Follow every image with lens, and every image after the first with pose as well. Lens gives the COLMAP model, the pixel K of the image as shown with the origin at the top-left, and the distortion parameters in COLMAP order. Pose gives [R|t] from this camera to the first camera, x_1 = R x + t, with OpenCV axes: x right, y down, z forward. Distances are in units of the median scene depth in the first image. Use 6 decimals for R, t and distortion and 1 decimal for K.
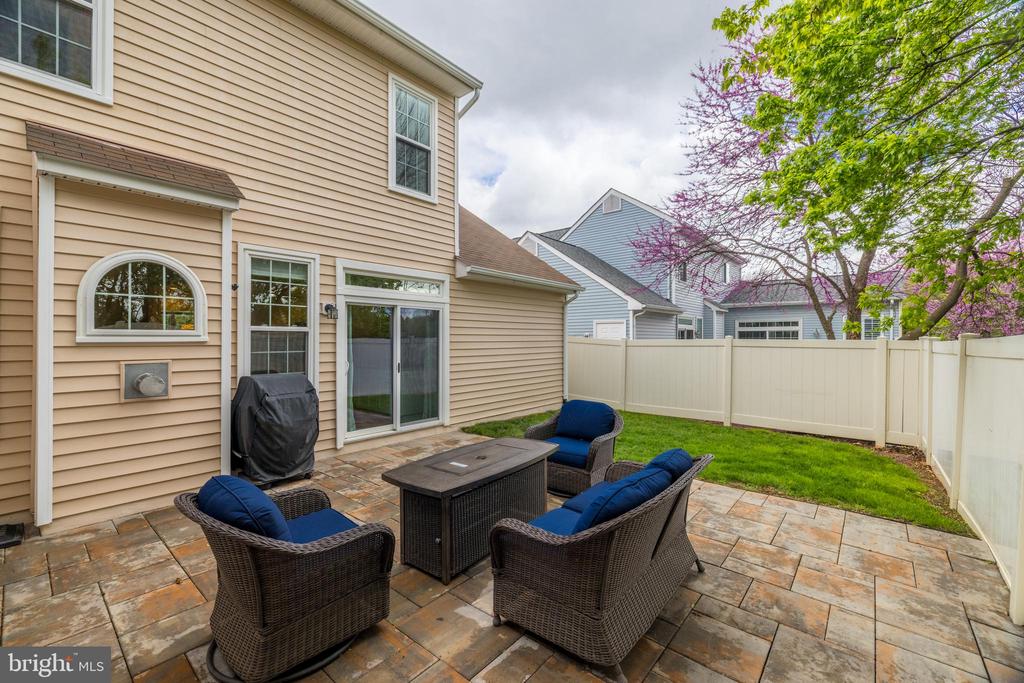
lens RADIAL K [[437.0, 0, 506.3], [0, 437.0, 340.2], [0, 0, 1]] dist [0.002228, -0.000780]
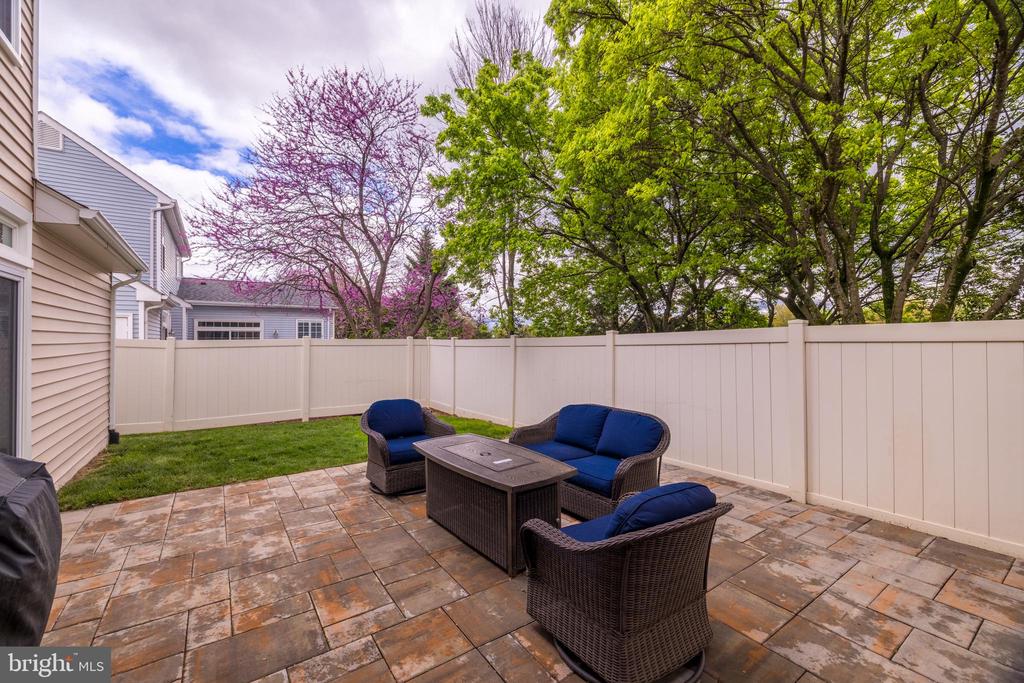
lens RADIAL K [[437.0, 0, 509.3], [0, 437.0, 337.2], [0, 0, 1]] dist [0.002228, -0.000780]
pose [[0.248873, -0.001473, 0.968535, -0.213977], [0.010605, 0.999943, -0.001204, 0.000473], [-0.968478, 0.010570, 0.248874, 0.146390]]
